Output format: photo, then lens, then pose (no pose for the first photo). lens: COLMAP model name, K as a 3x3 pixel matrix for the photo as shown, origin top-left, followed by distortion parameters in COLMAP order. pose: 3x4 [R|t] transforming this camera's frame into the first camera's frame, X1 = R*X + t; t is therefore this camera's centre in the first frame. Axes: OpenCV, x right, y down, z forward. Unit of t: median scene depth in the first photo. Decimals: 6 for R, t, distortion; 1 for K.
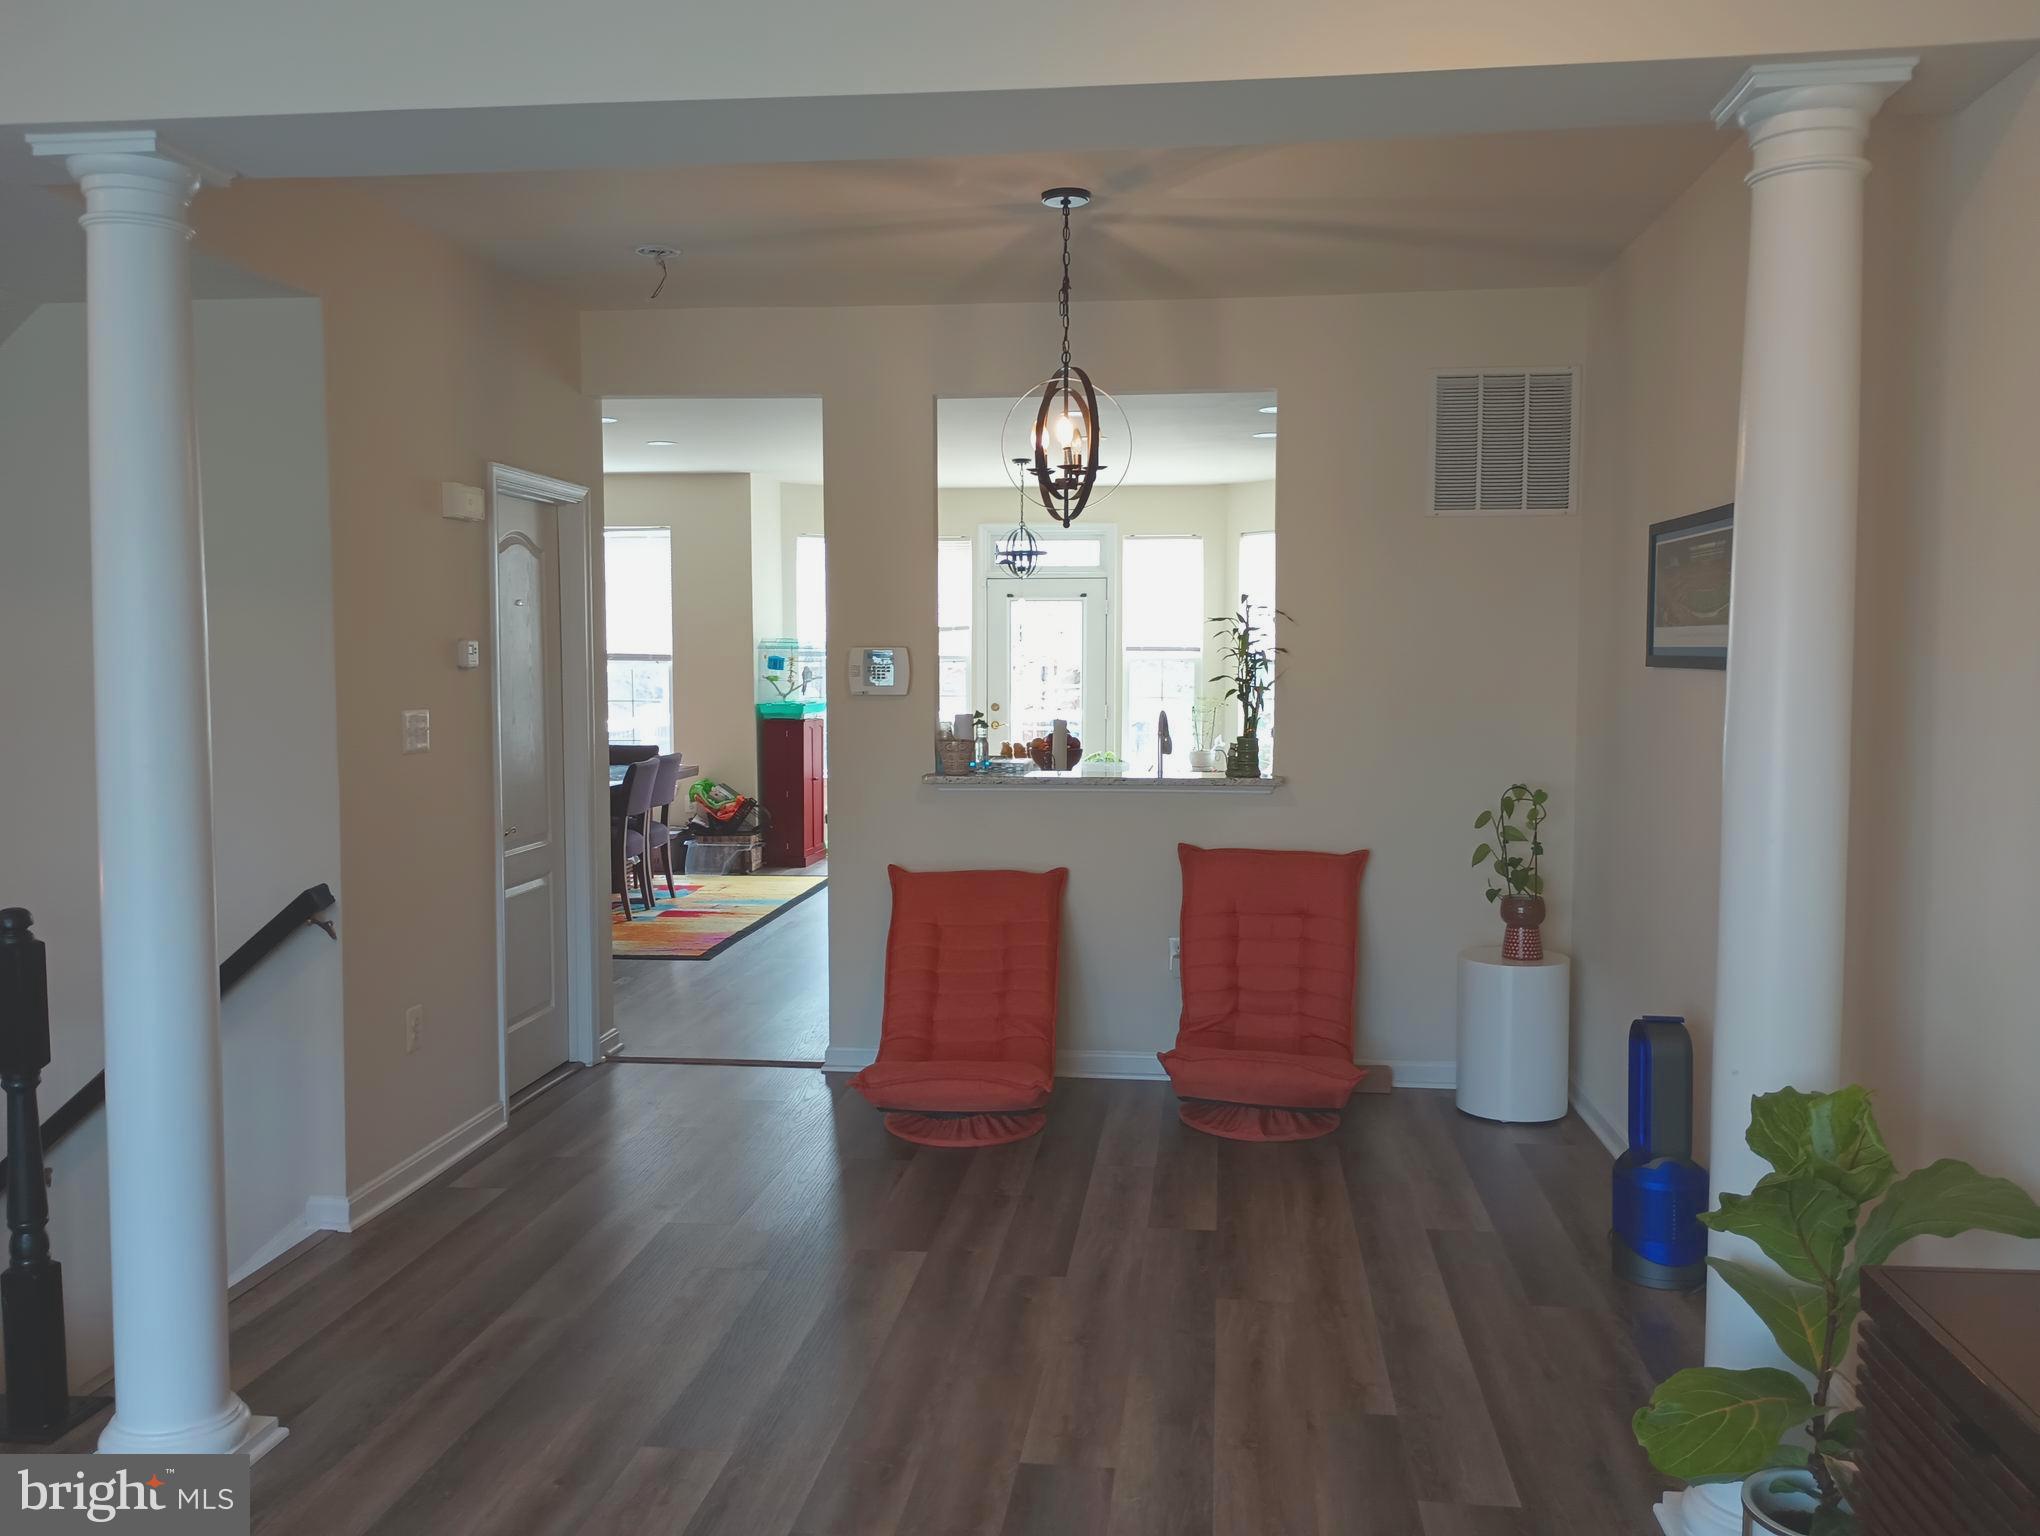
lens RADIAL K [[1692.6, 0, 1028.4], [0, 1692.6, 754.5], [0, 0, 1]] dist [0.057439, -0.070905]
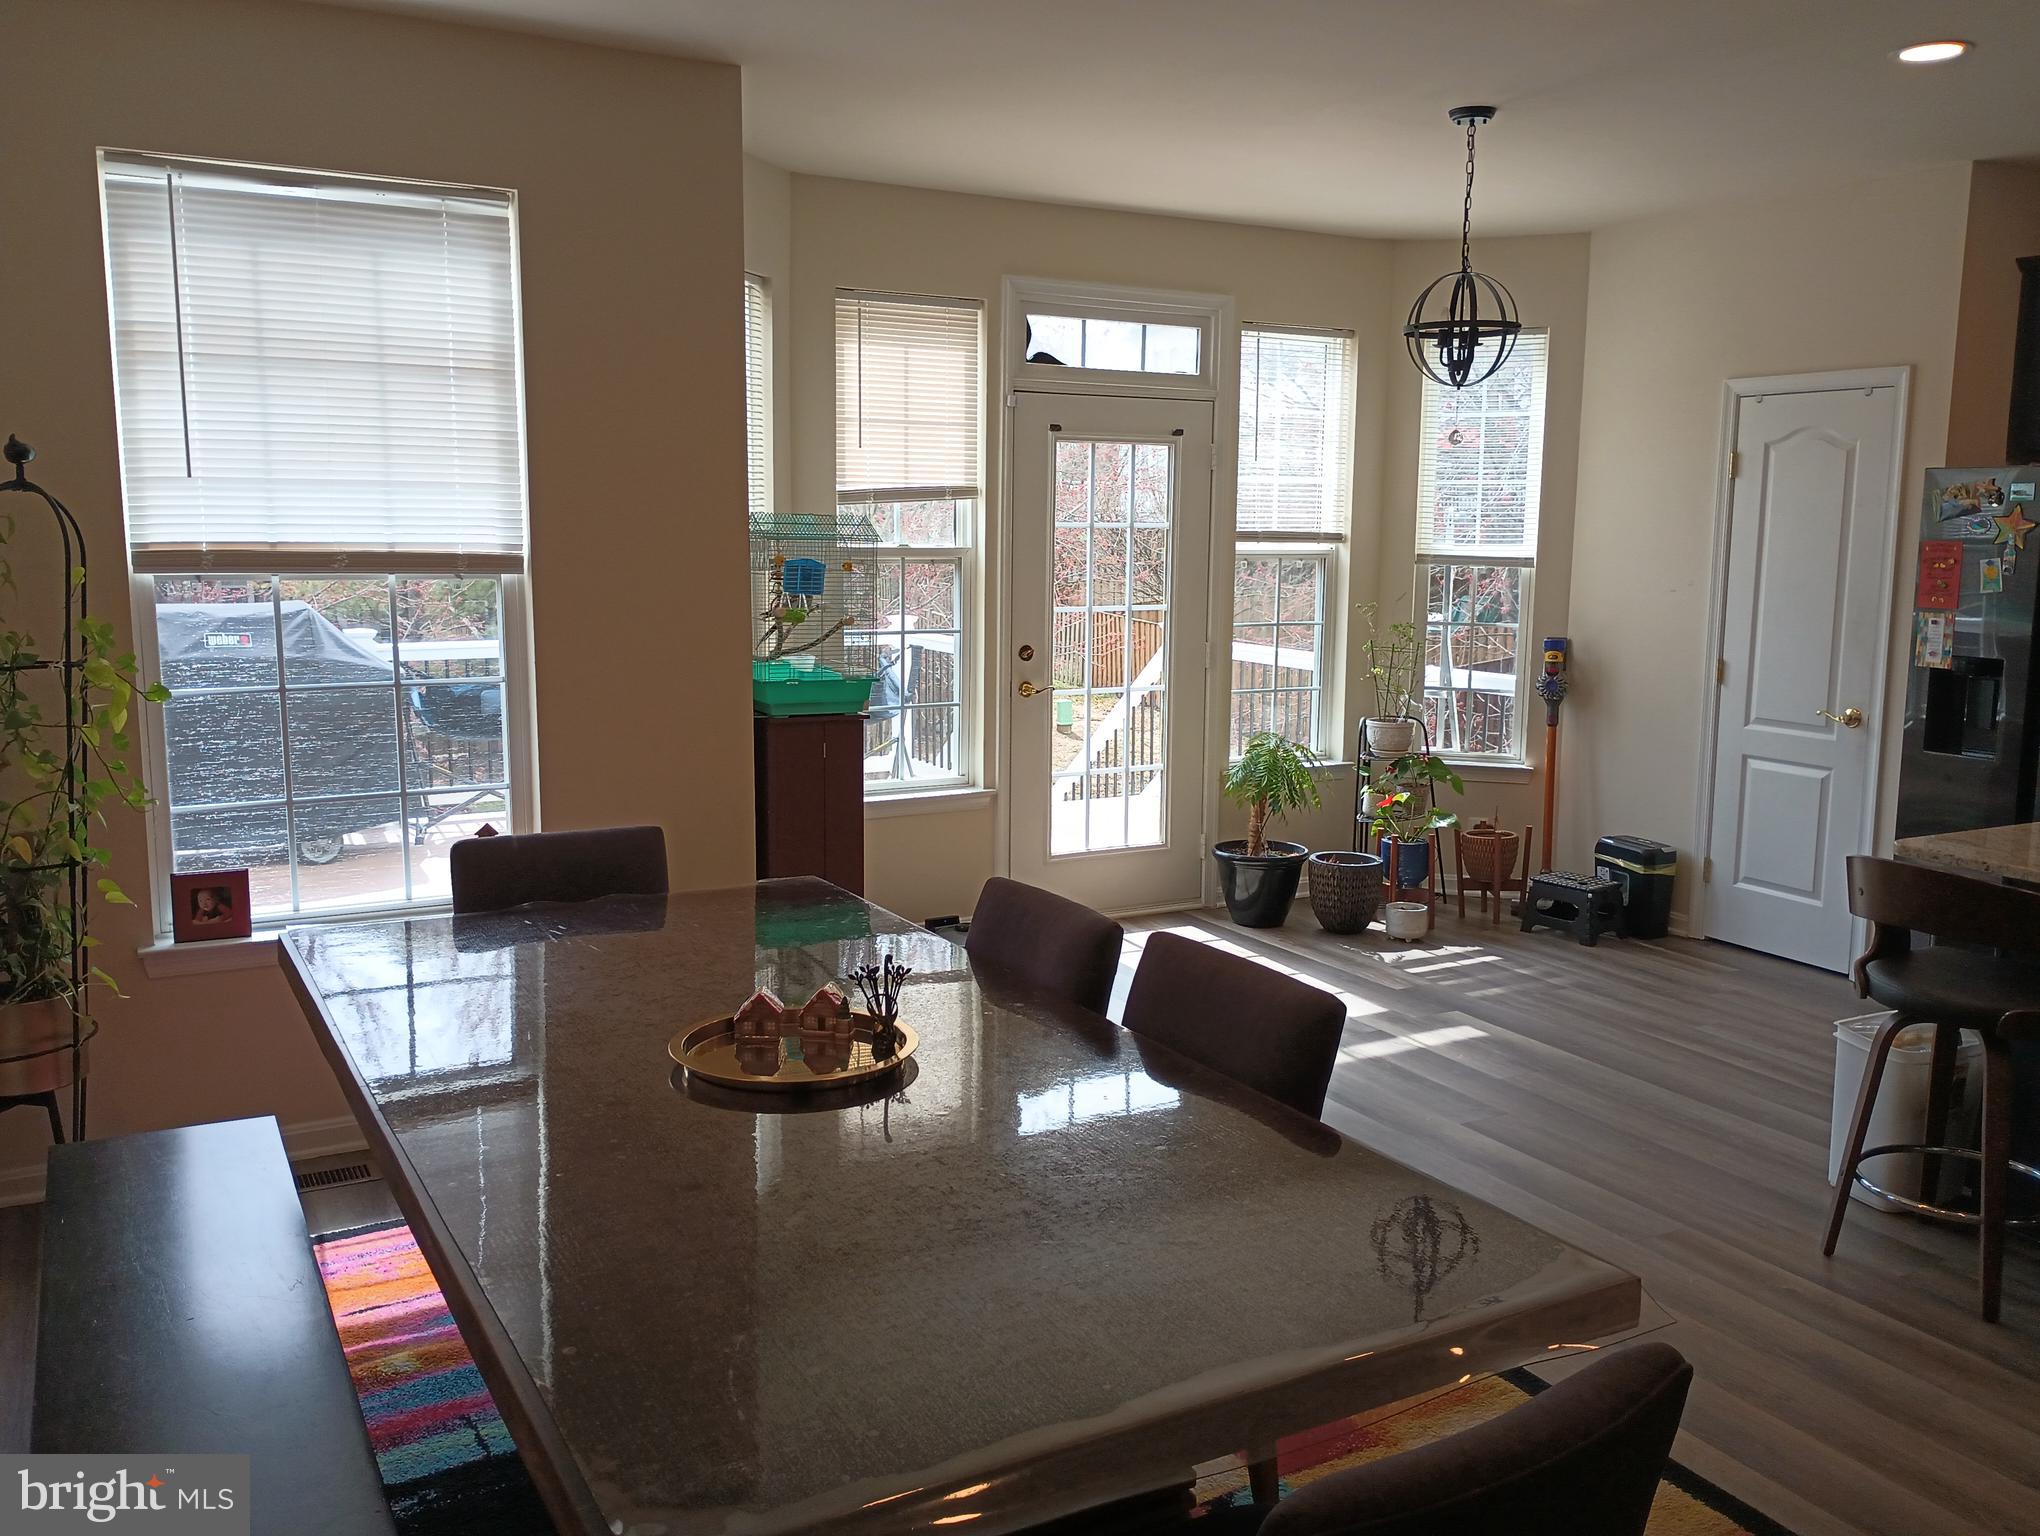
lens RADIAL K [[1679.9, 0, 1010.1], [0, 1679.9, 755.8], [0, 0, 1]] dist [0.063239, -0.077774]
pose [[0.817940, -0.072499, 0.570718, -0.559871], [0.024898, 0.995559, 0.090784, -0.077320], [-0.574765, -0.060046, 0.816113, 1.073001]]
